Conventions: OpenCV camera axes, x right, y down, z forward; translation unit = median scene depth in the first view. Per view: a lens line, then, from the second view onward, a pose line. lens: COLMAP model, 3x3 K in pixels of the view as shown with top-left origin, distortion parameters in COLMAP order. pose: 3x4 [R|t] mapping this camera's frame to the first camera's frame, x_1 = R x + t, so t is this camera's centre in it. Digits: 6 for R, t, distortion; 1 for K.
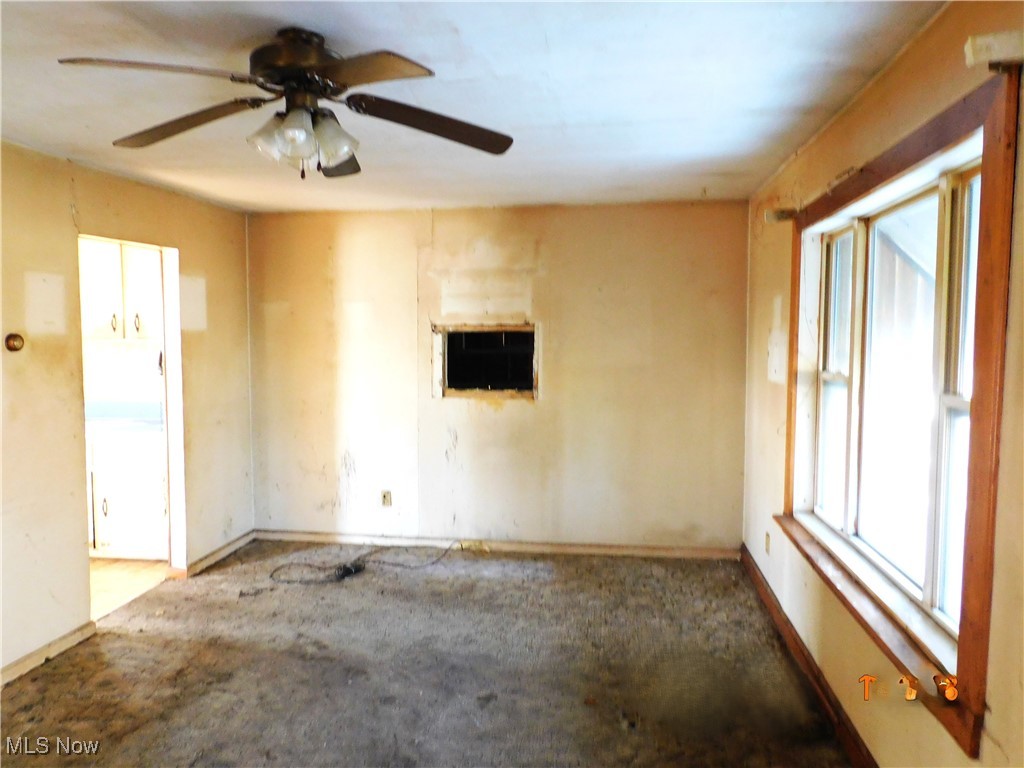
lens RADIAL K [[740.4, 0, 511.2], [0, 740.4, 383.9], [0, 0, 1]] dist [-0.004371, 0.003127]
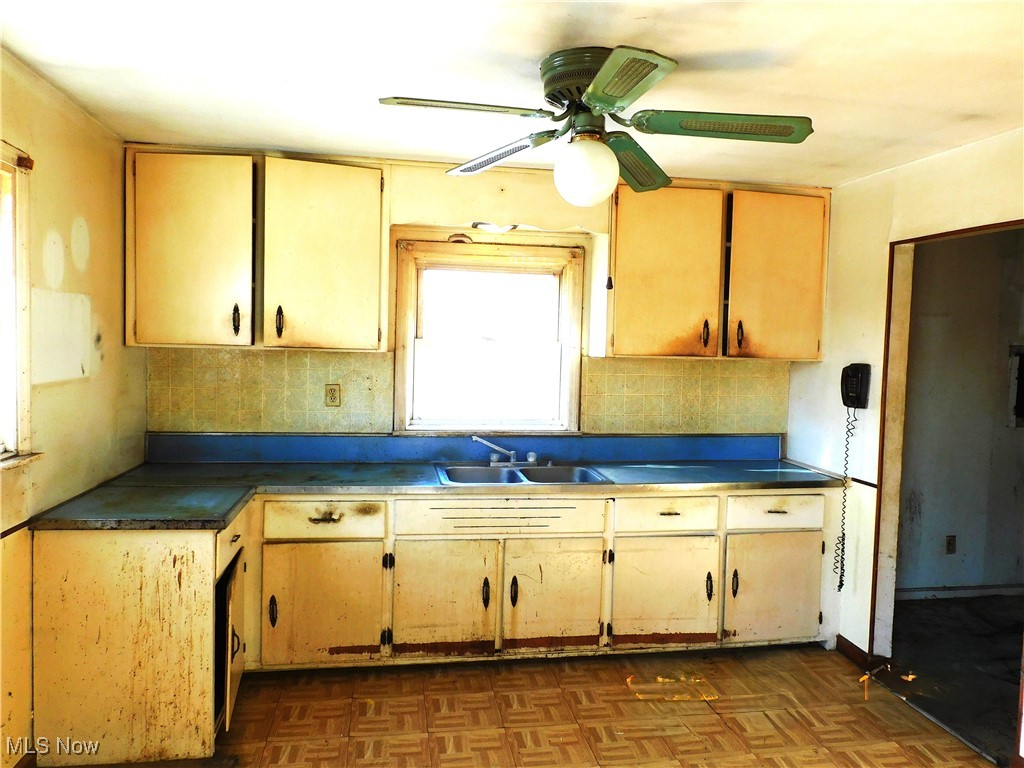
lens RADIAL K [[740.4, 0, 511.5], [0, 740.4, 382.6], [0, 0, 1]] dist [-0.004371, 0.003127]
pose [[0.953039, 0.002241, 0.302839, -0.936959], [-0.000128, 0.999976, -0.006997, -0.029253], [-0.302847, 0.006629, 0.953016, 0.336156]]
